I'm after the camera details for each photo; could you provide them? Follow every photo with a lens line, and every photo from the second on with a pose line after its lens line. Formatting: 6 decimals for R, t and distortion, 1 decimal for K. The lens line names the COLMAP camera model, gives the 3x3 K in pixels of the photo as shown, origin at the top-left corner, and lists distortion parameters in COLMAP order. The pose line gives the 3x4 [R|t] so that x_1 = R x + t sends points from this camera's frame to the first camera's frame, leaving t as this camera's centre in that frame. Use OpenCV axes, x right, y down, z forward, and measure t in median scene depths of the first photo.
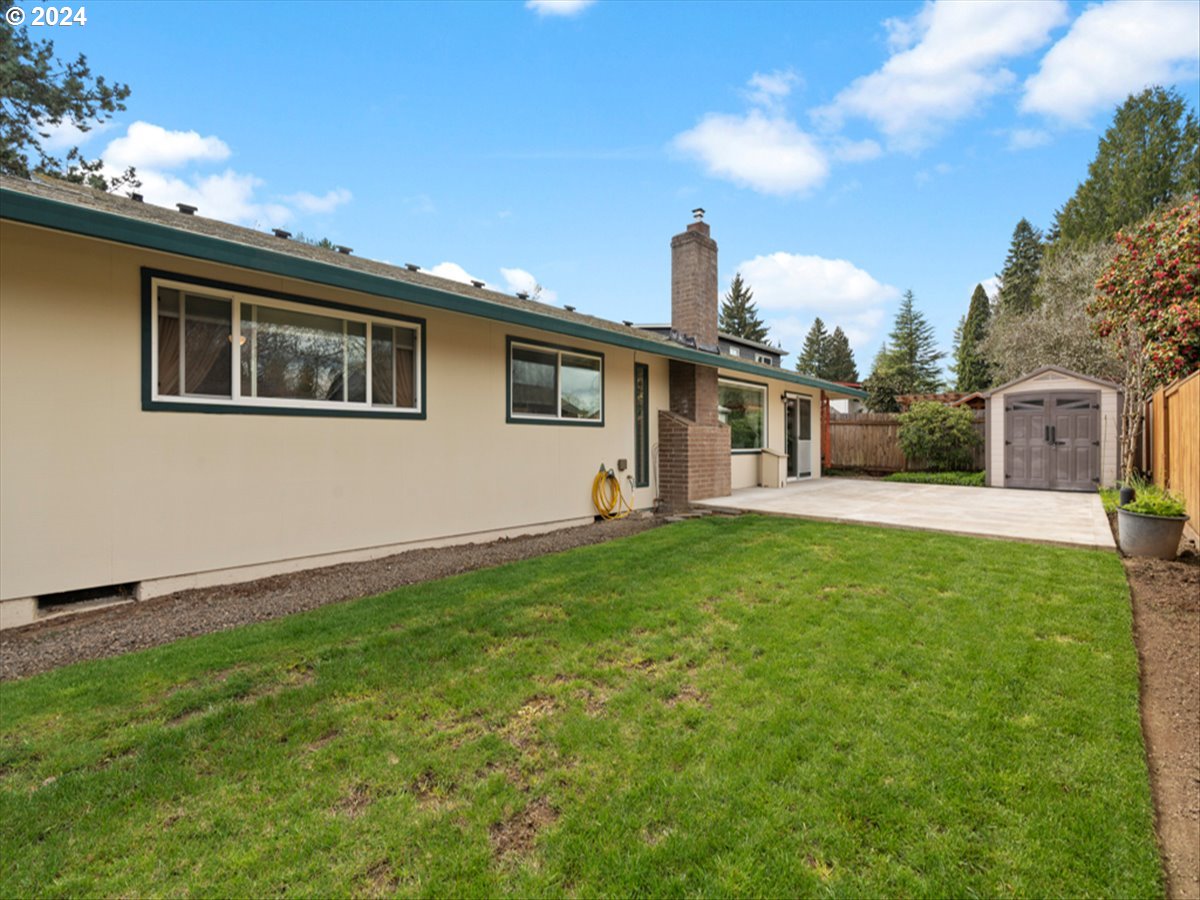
lens RADIAL K [[543.4, 0, 602.7], [0, 543.4, 434.6], [0, 0, 1]] dist [-0.012734, 0.004087]
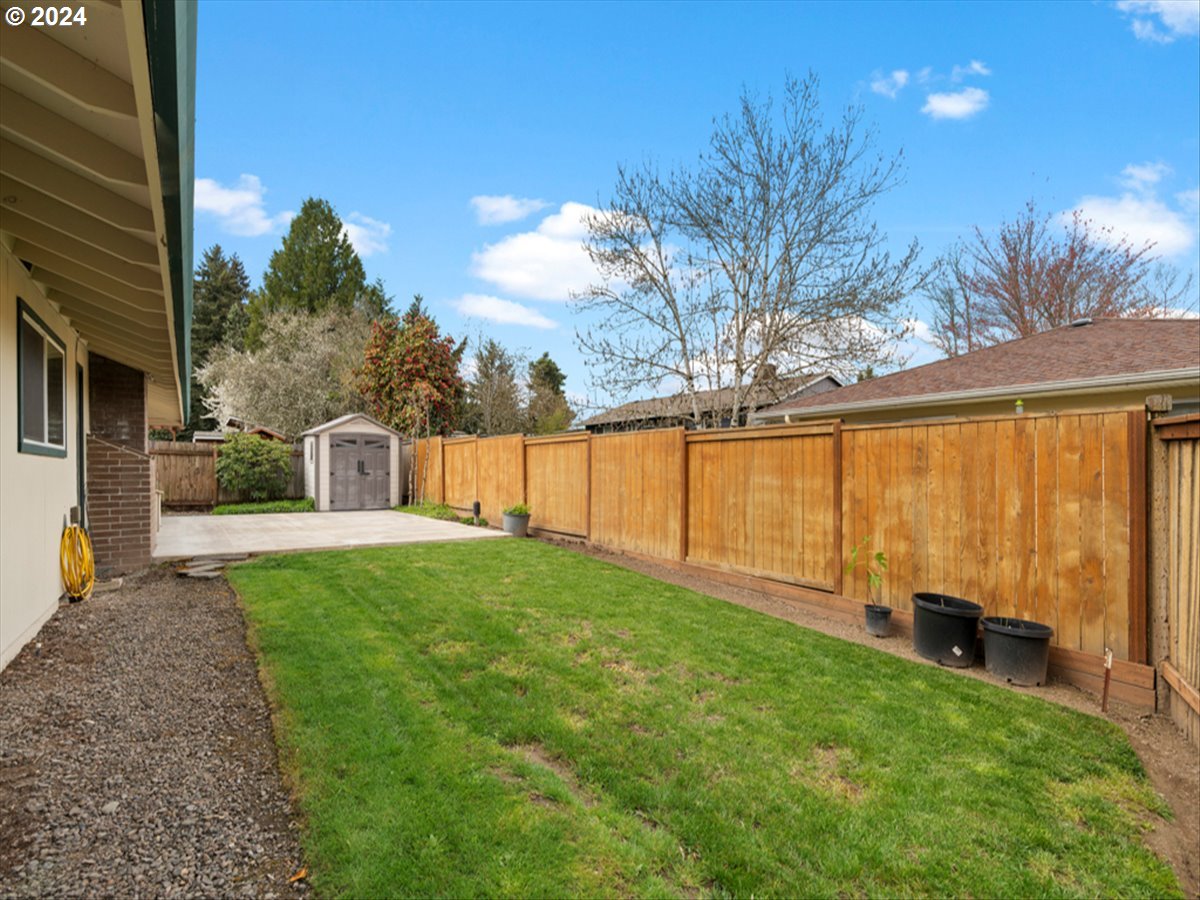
lens RADIAL K [[543.4, 0, 602.7], [0, 543.4, 434.6], [0, 0, 1]] dist [-0.012734, 0.004087]
pose [[0.224715, 0.059543, 0.972604, -0.301818], [-0.008517, 0.998213, -0.059143, -0.005743], [-0.974387, 0.005006, 0.224820, 0.136239]]
